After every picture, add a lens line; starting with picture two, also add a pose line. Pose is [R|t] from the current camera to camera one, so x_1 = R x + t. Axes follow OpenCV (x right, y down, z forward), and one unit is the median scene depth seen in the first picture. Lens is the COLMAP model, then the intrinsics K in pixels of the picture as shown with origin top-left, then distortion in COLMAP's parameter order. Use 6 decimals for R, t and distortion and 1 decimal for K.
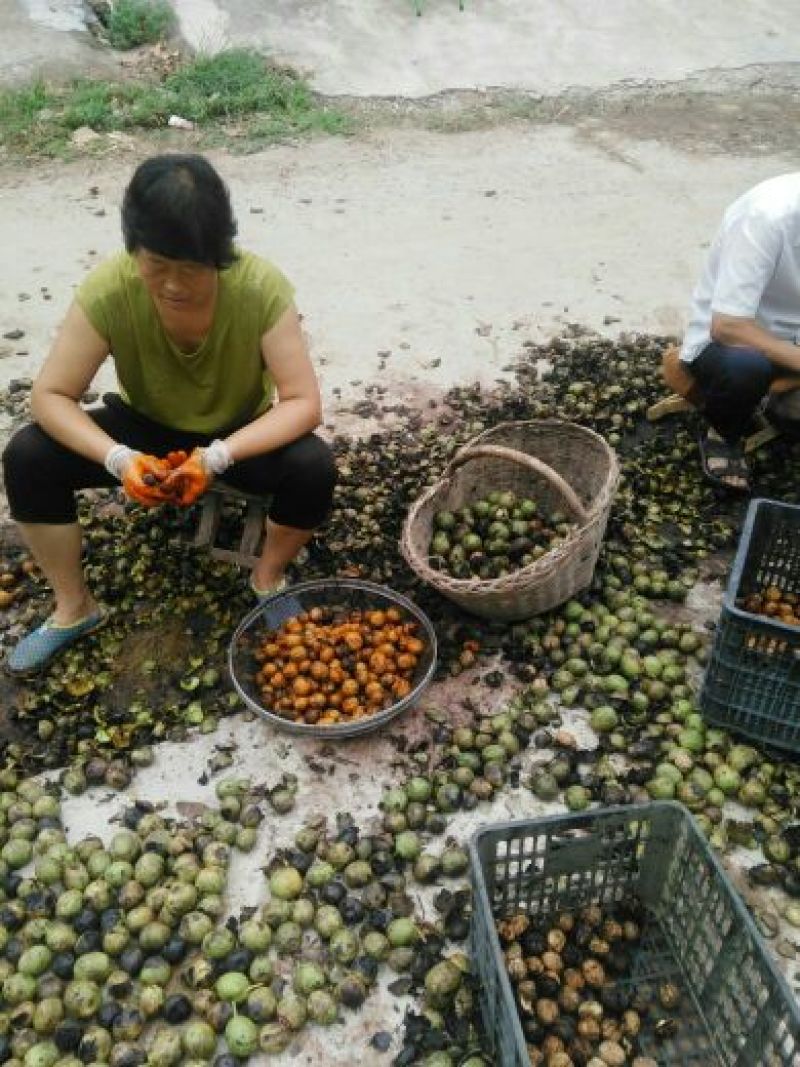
lens RADIAL K [[842.5, 0, 395.7], [0, 842.5, 551.5], [0, 0, 1]] dist [0.115318, -0.205899]
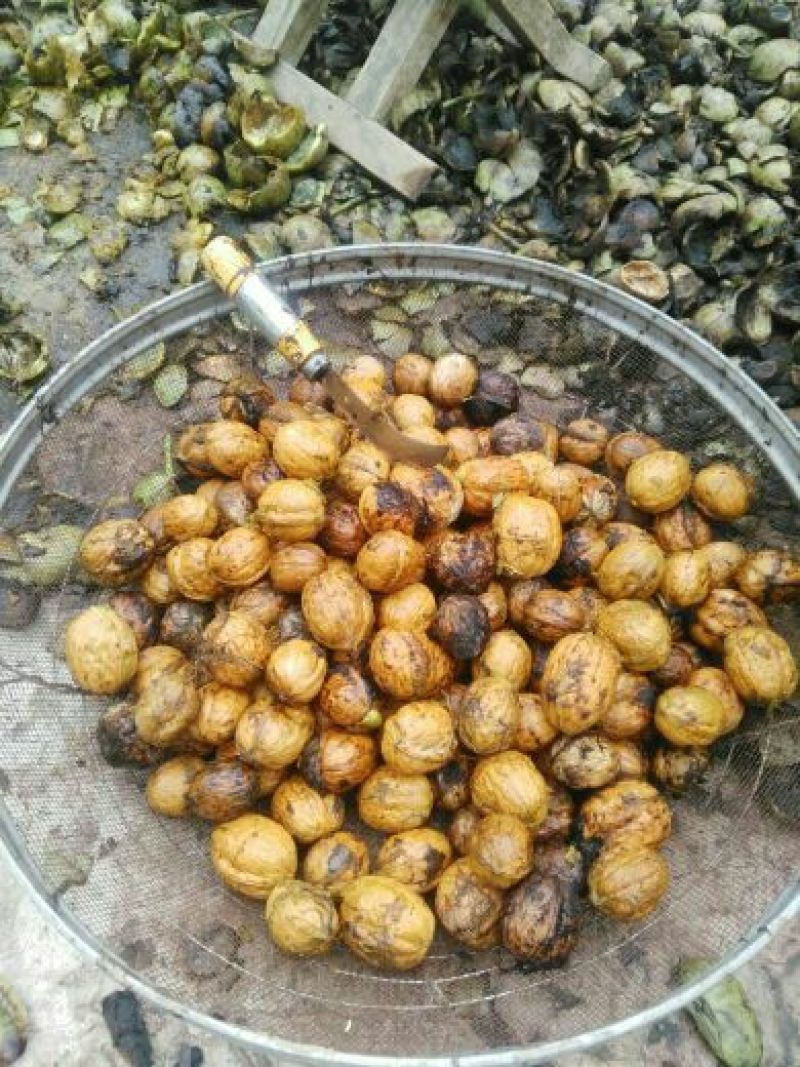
lens RADIAL K [[842.5, 0, 395.7], [0, 842.5, 551.5], [0, 0, 1]] dist [0.115318, -0.205899]
pose [[0.887348, 0.413642, -0.203749, -0.031731], [-0.325473, 0.874882, 0.358678, 0.032700], [0.326621, -0.251957, 0.910954, 0.759763]]
